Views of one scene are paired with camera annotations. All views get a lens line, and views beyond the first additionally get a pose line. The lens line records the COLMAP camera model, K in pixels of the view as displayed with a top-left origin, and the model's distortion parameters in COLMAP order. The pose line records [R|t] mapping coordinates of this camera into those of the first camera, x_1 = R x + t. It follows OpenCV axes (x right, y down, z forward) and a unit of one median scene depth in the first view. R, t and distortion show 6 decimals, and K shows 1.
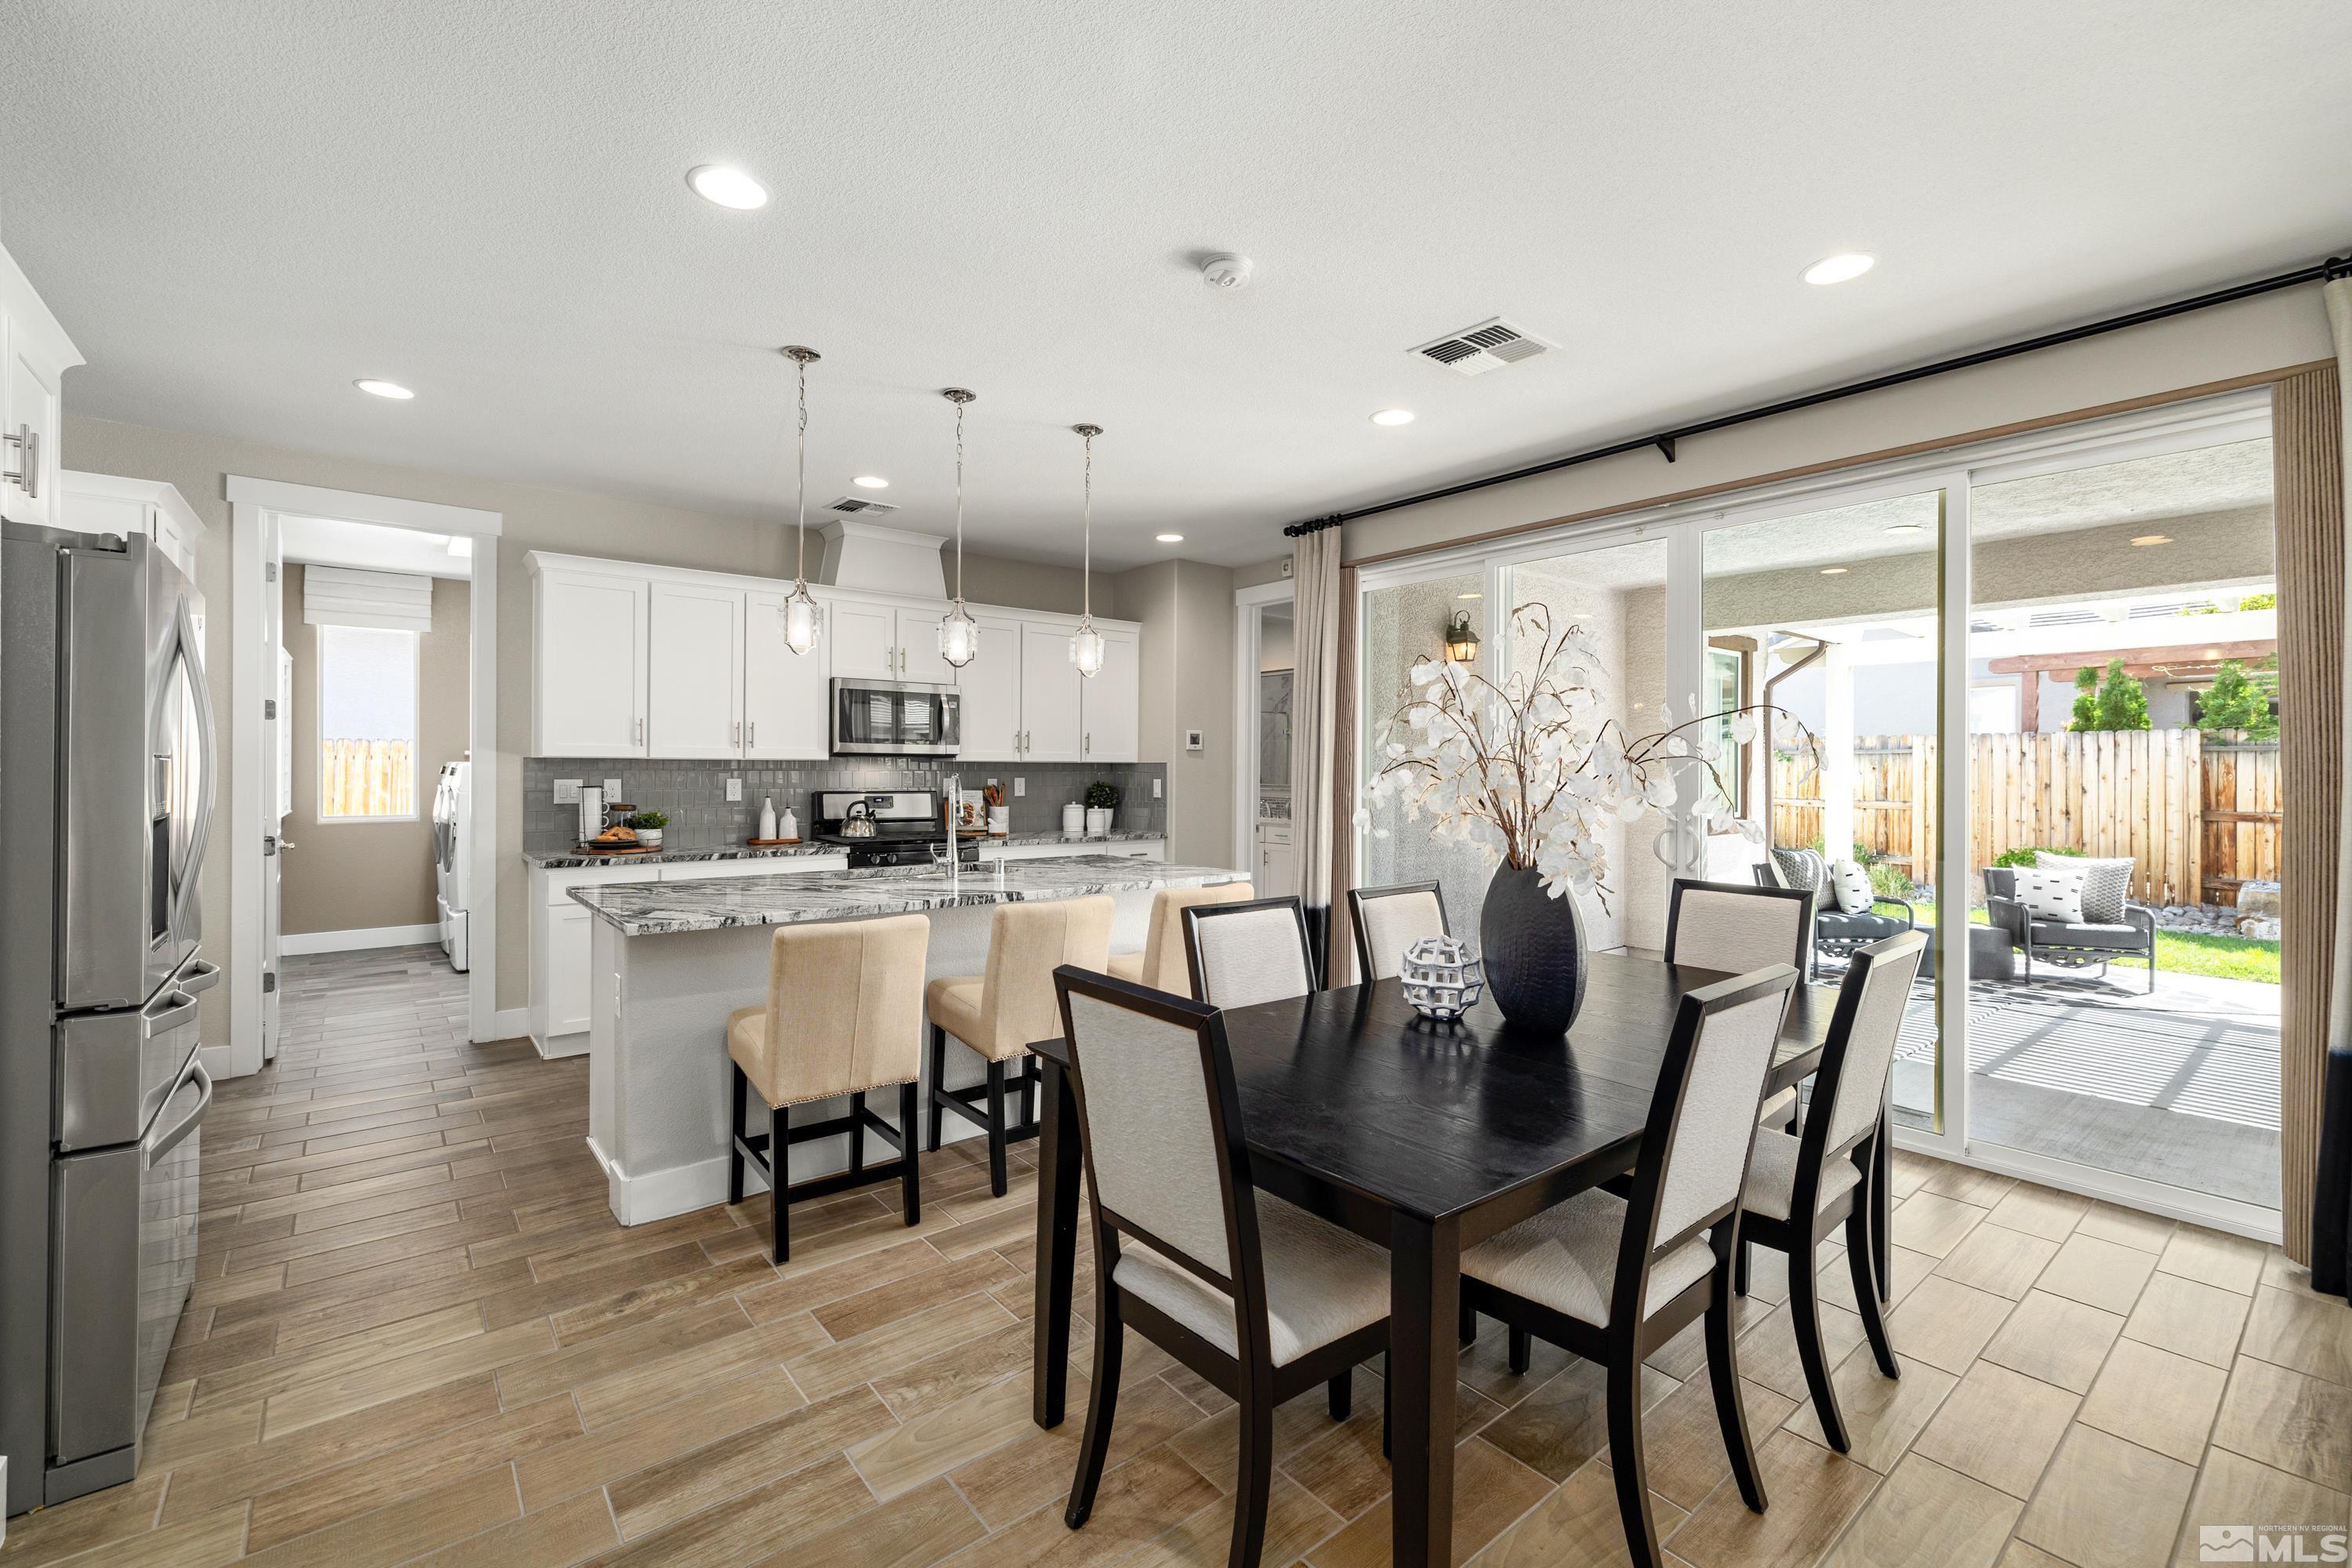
lens RADIAL K [[987.2, 0, 1169.5], [0, 987.2, 771.1], [0, 0, 1]] dist [0.003145, -0.000211]
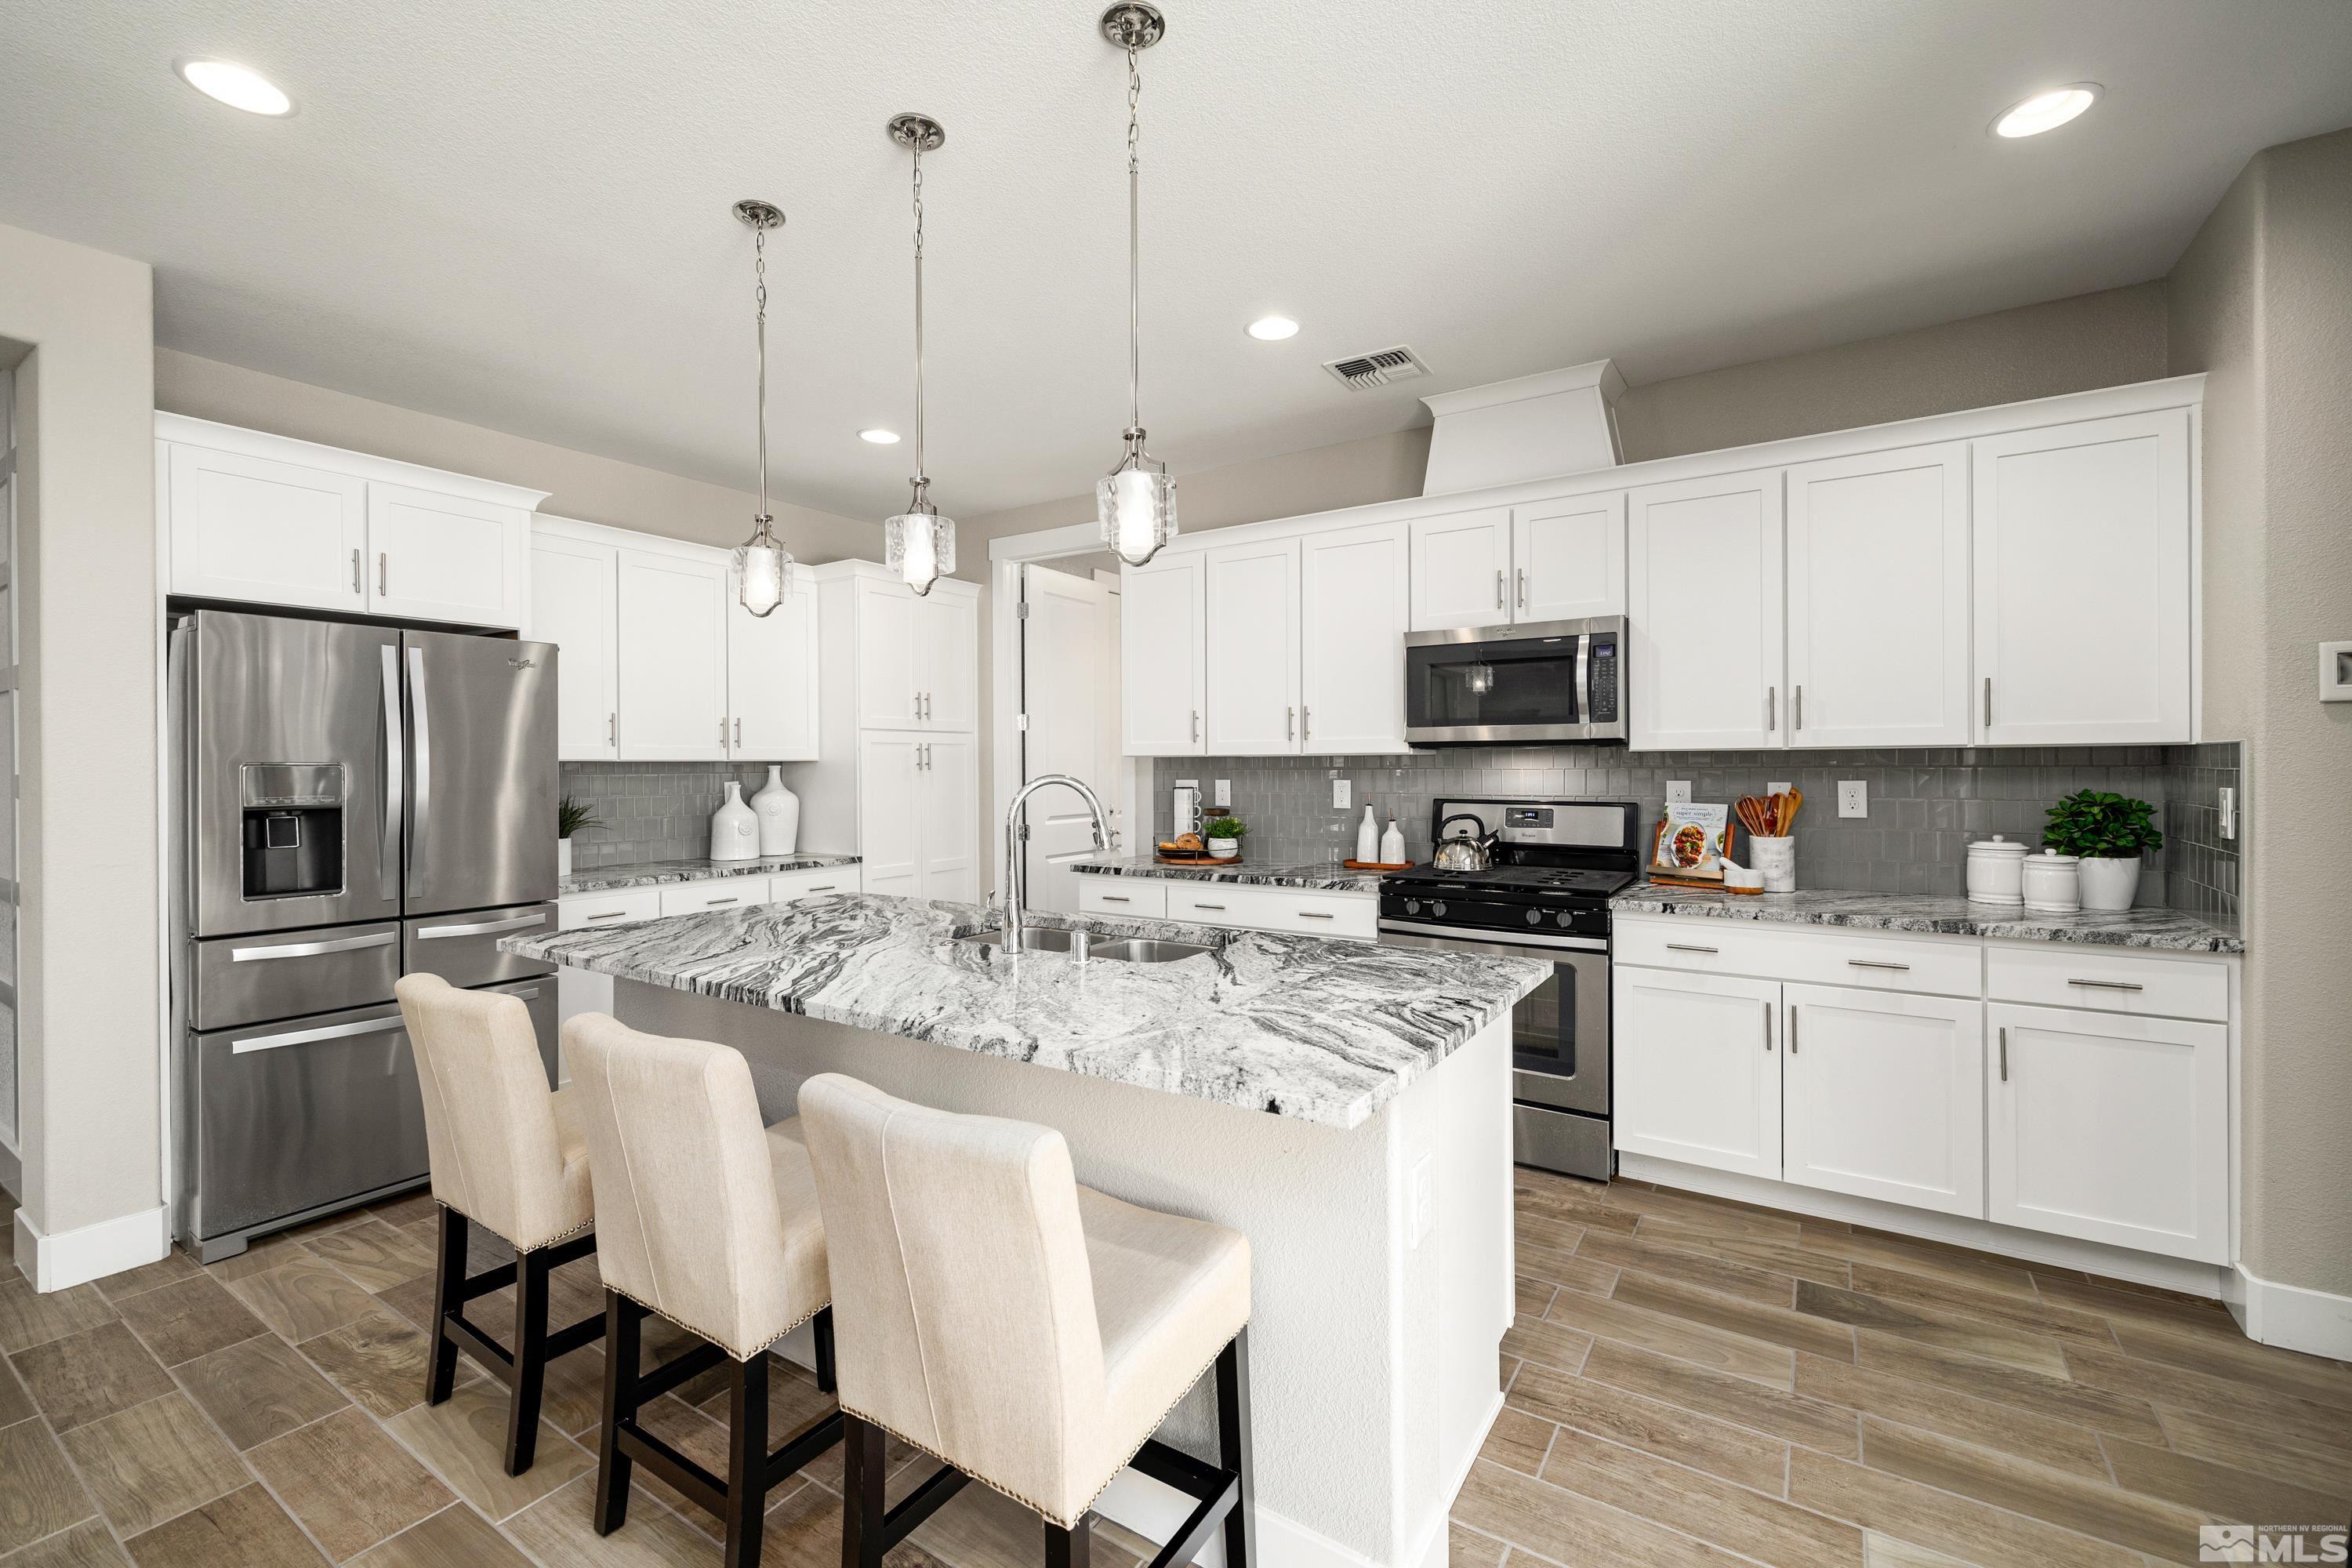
lens RADIAL K [[987.2, 0, 1186.8], [0, 987.2, 765.1], [0, 0, 1]] dist [0.003145, -0.000211]
pose [[0.305211, -0.009895, -0.952233, 0.261736], [0.005745, 0.999947, -0.008549, 0.001619], [0.952267, -0.002861, 0.305252, 0.643955]]
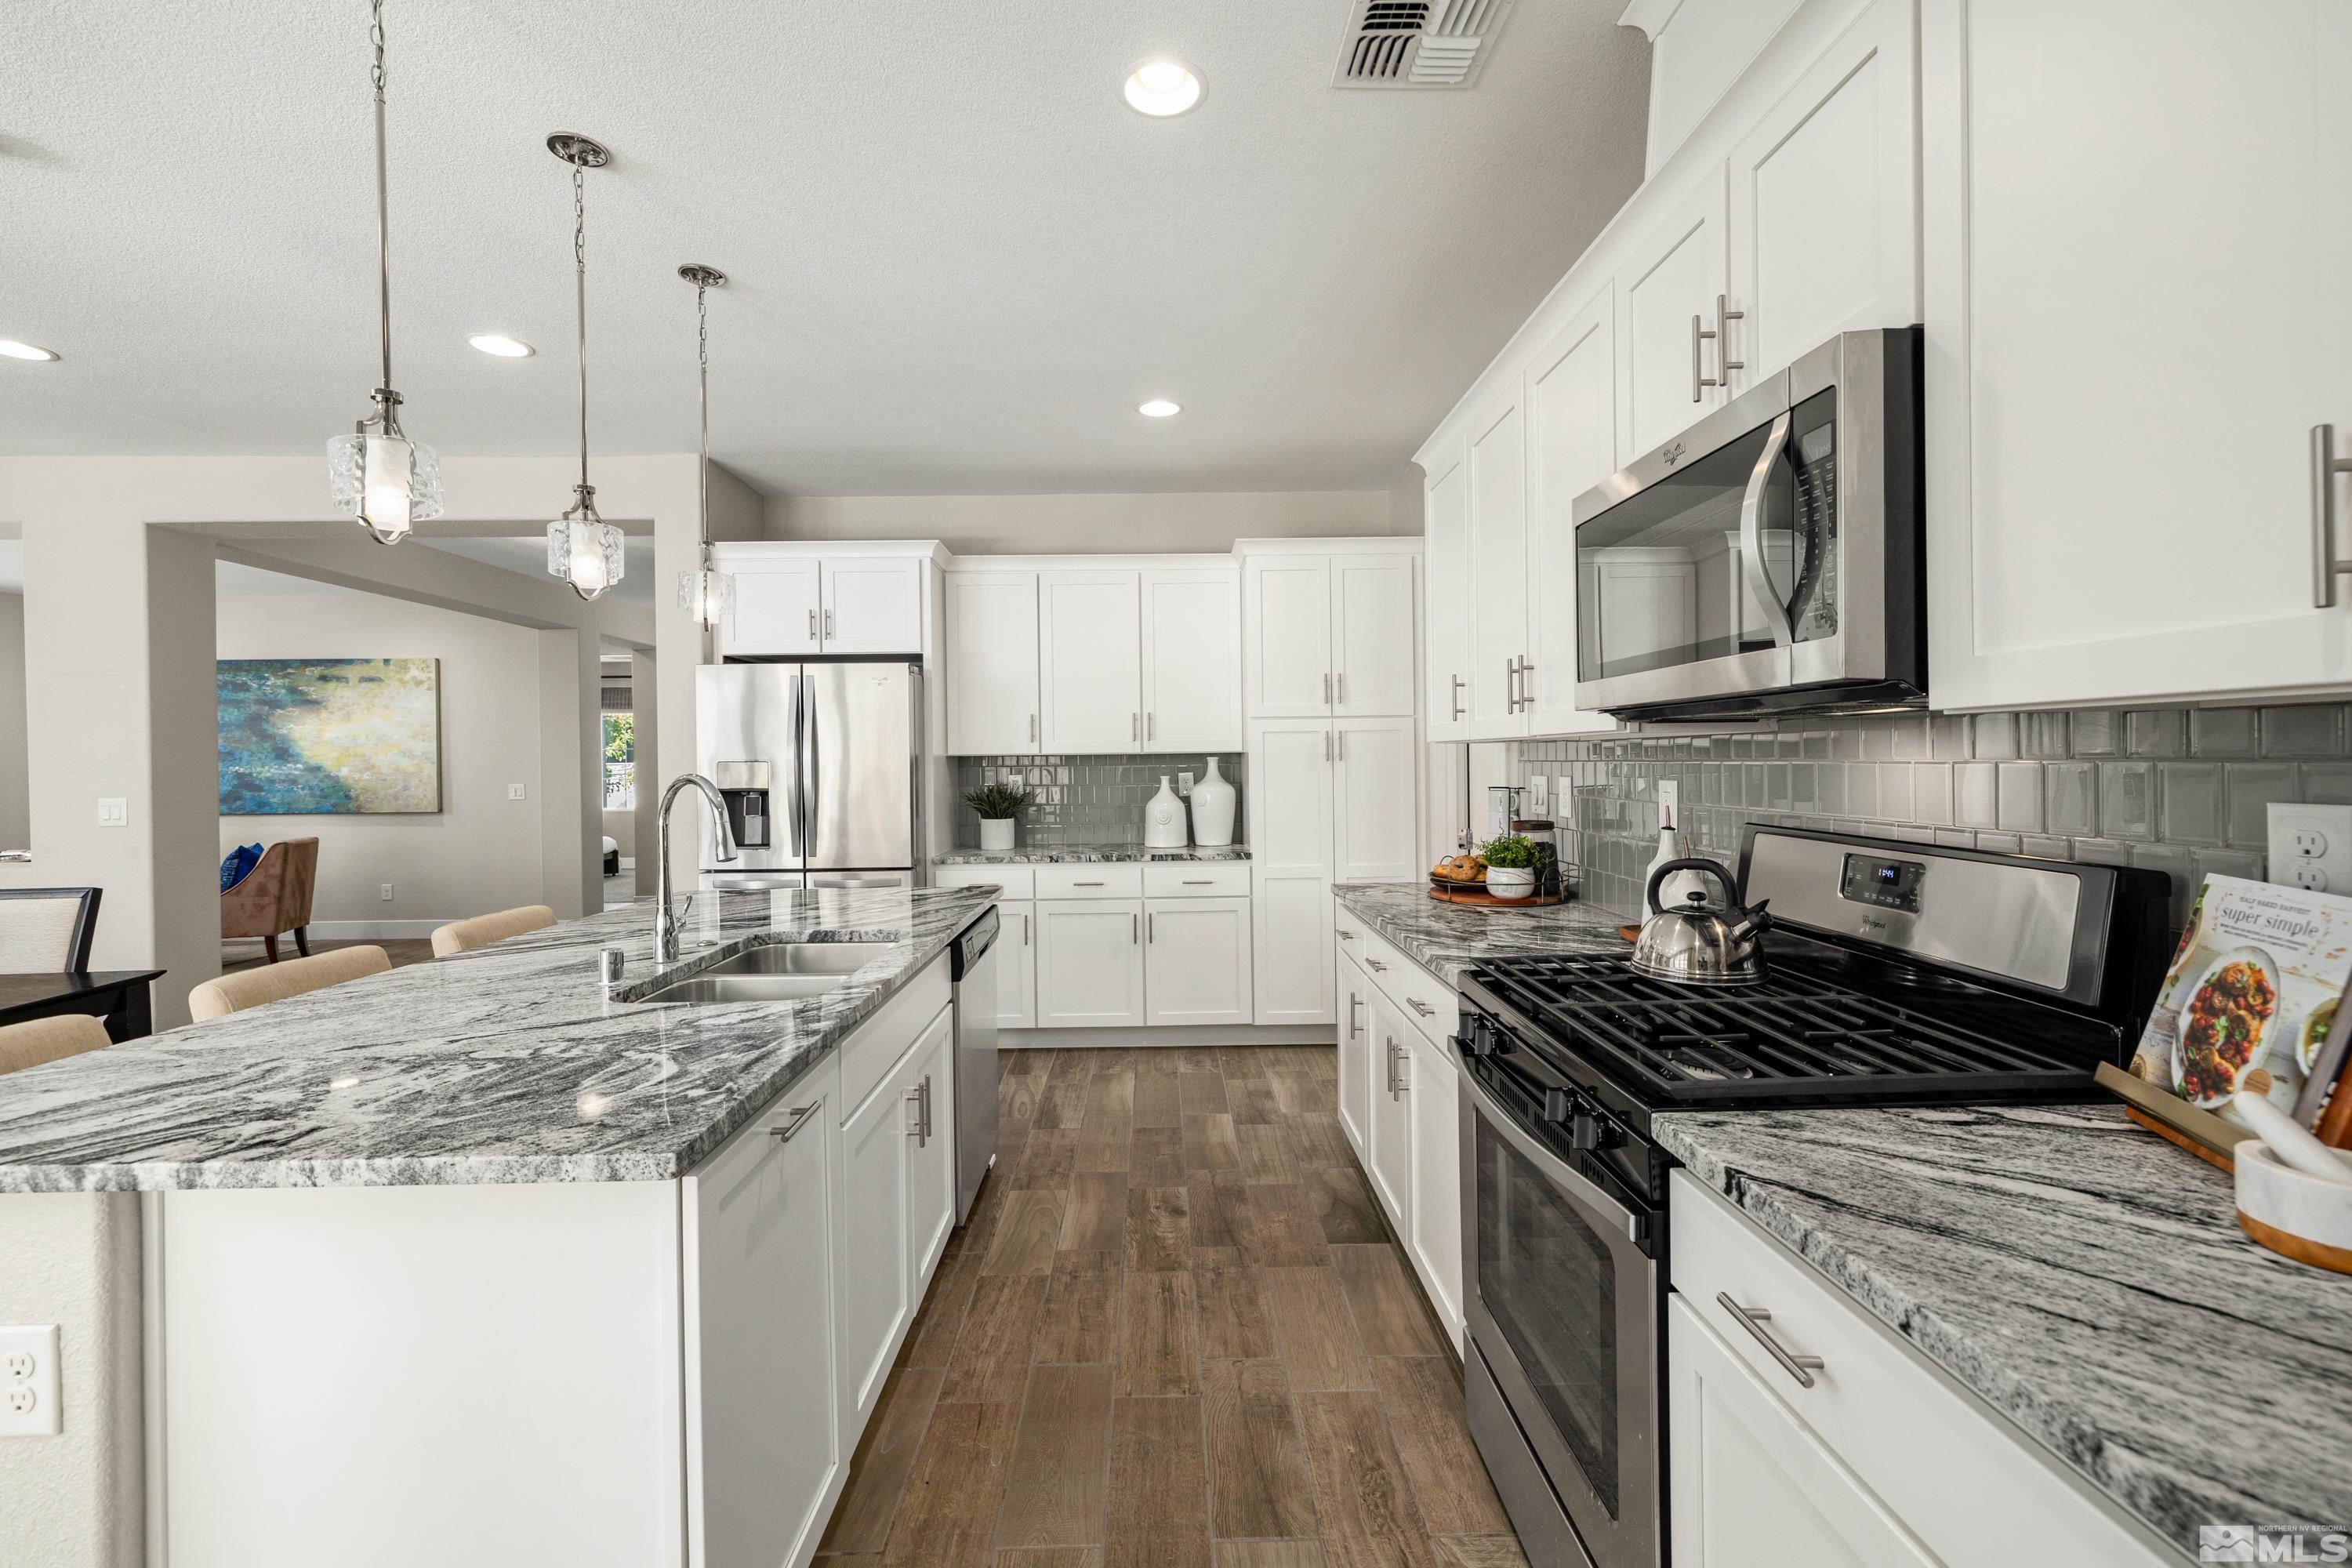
lens RADIAL K [[987.2, 0, 1180.6], [0, 987.2, 768.6], [0, 0, 1]] dist [0.003145, -0.000211]
pose [[-0.618628, 0.007689, -0.785647, 0.023986], [0.006969, 0.999966, 0.004299, -0.001240], [0.785653, -0.002816, -0.618660, 1.104335]]
